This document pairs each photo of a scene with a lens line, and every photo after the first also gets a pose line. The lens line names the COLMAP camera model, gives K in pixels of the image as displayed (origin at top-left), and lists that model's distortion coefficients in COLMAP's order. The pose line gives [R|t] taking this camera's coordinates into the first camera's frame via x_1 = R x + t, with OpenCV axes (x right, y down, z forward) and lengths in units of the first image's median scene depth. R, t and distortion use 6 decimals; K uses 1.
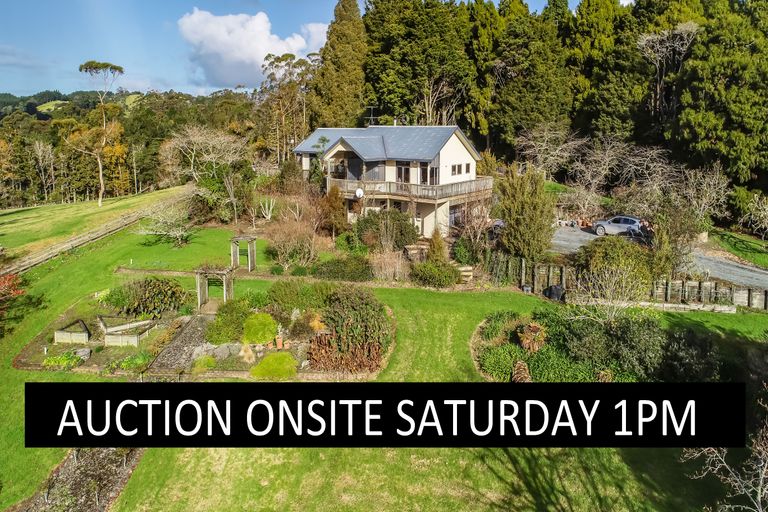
lens RADIAL K [[536.5, 0, 384.7], [0, 536.5, 256.4], [0, 0, 1]] dist [0.011449, 0.004192]
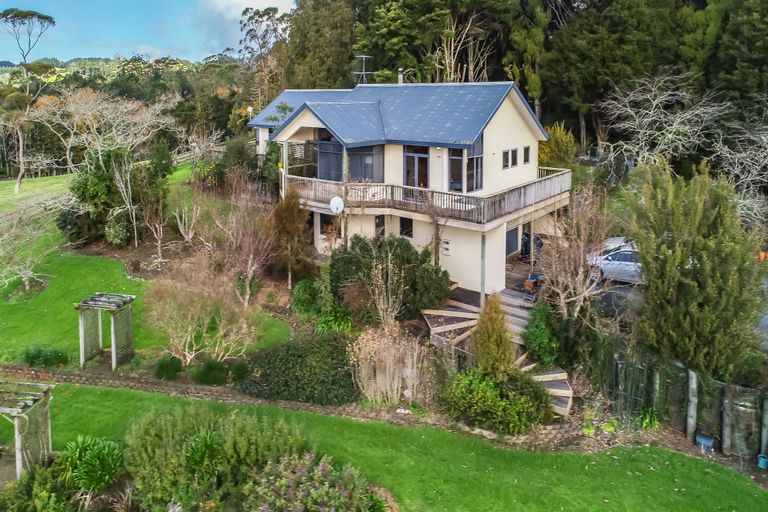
lens RADIAL K [[536.5, 0, 367.4], [0, 536.5, 227.5], [0, 0, 1]] dist [0.011449, 0.004192]
pose [[0.999587, 0.002691, -0.028618, -0.000122], [-0.002520, 0.999979, 0.006013, -0.092103], [0.028634, -0.005938, 0.999572, 0.427515]]
